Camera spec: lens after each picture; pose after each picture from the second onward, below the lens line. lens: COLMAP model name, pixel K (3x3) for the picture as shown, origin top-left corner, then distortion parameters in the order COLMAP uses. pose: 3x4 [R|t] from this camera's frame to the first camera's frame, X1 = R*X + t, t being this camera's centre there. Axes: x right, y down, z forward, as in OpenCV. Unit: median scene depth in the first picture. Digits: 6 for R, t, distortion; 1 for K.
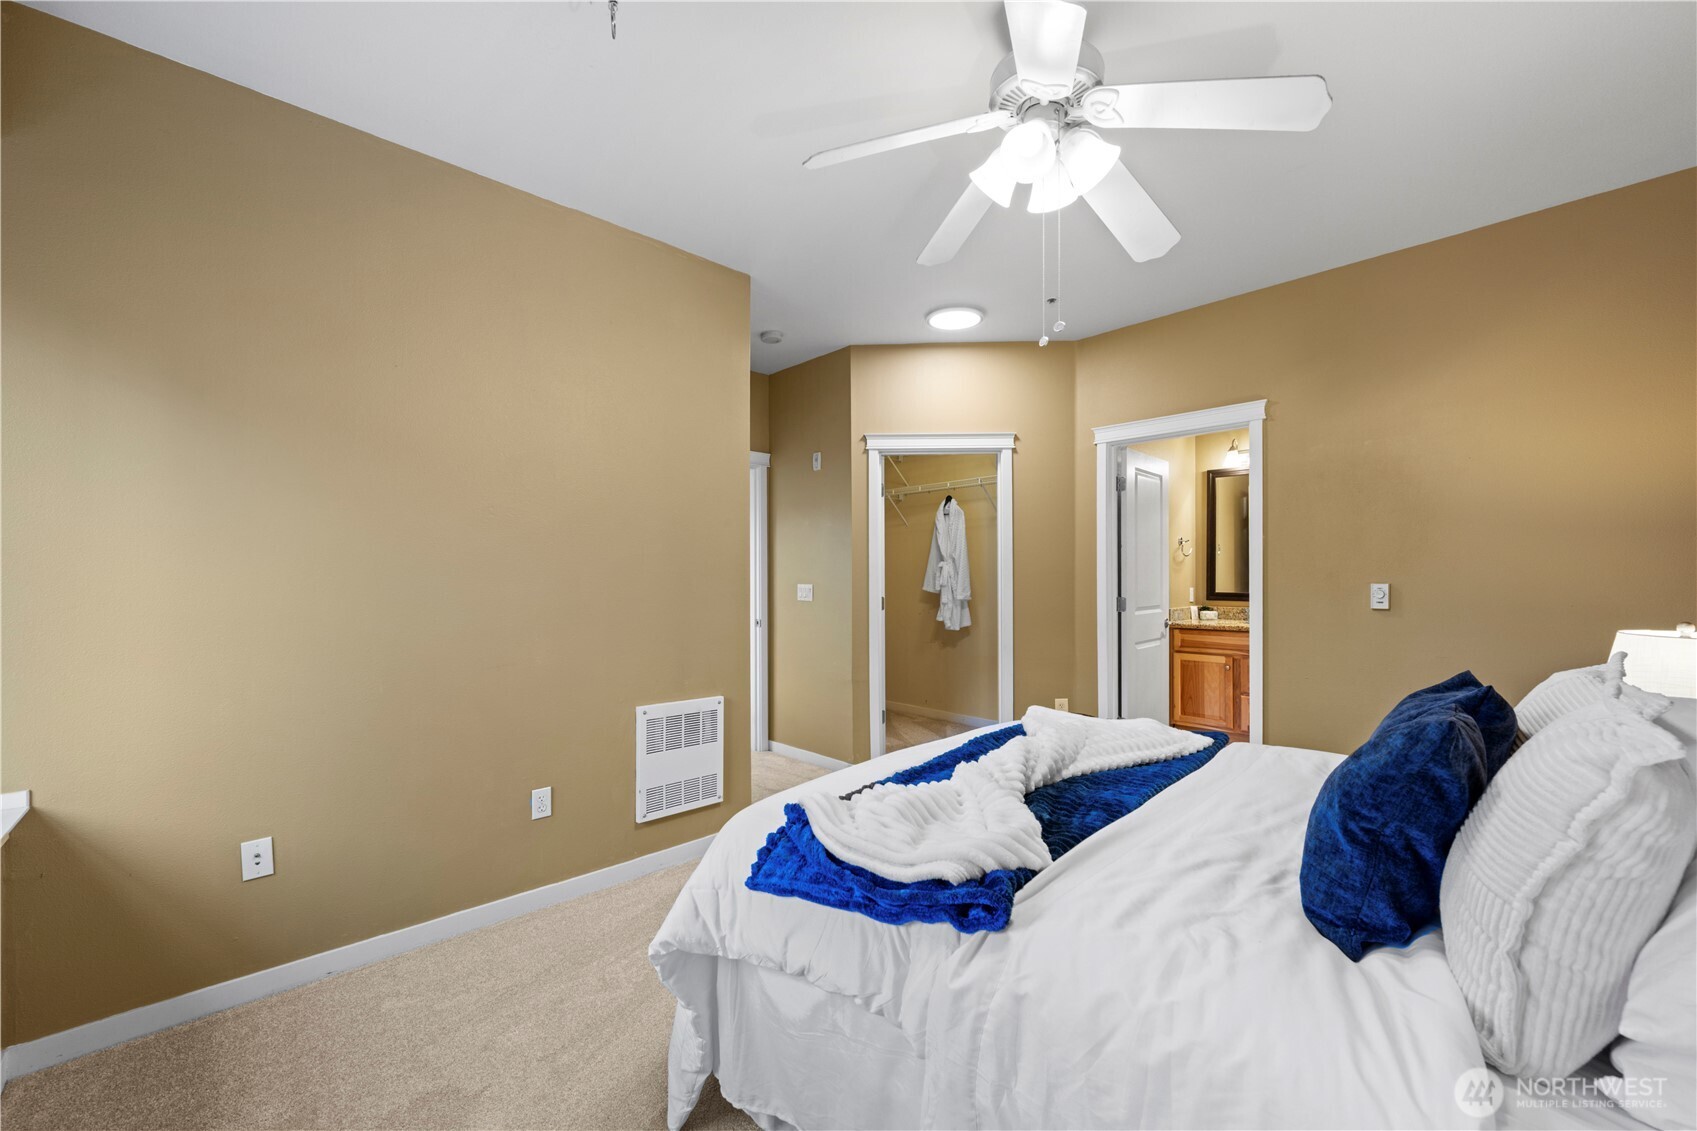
lens RADIAL K [[677.8, 0, 851.1], [0, 677.8, 570.7], [0, 0, 1]] dist [0.003429, -0.000380]
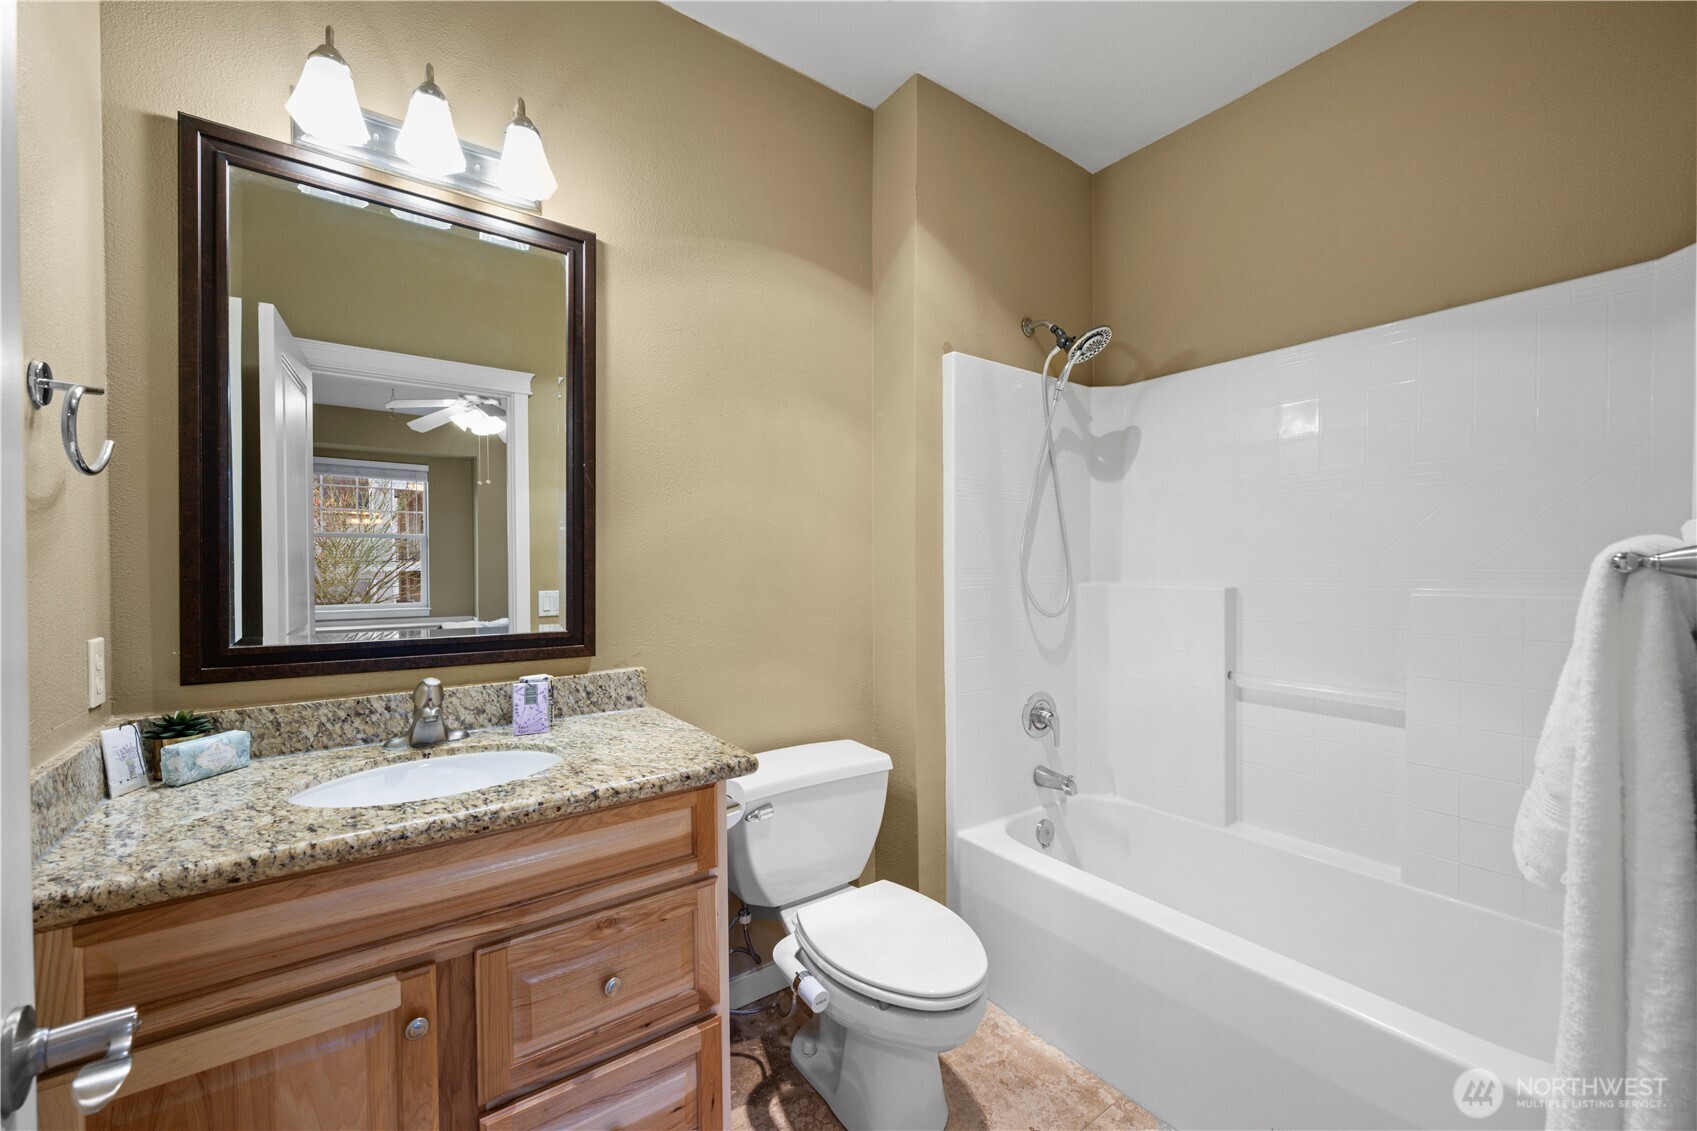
lens RADIAL K [[677.8, 0, 848.2], [0, 677.8, 569.5], [0, 0, 1]] dist [0.003429, -0.000380]
pose [[0.113857, 0.004522, 0.993487, 0.307338], [-0.002849, 0.999987, -0.004225, 0.005144], [-0.993493, -0.002349, 0.113869, 0.711994]]
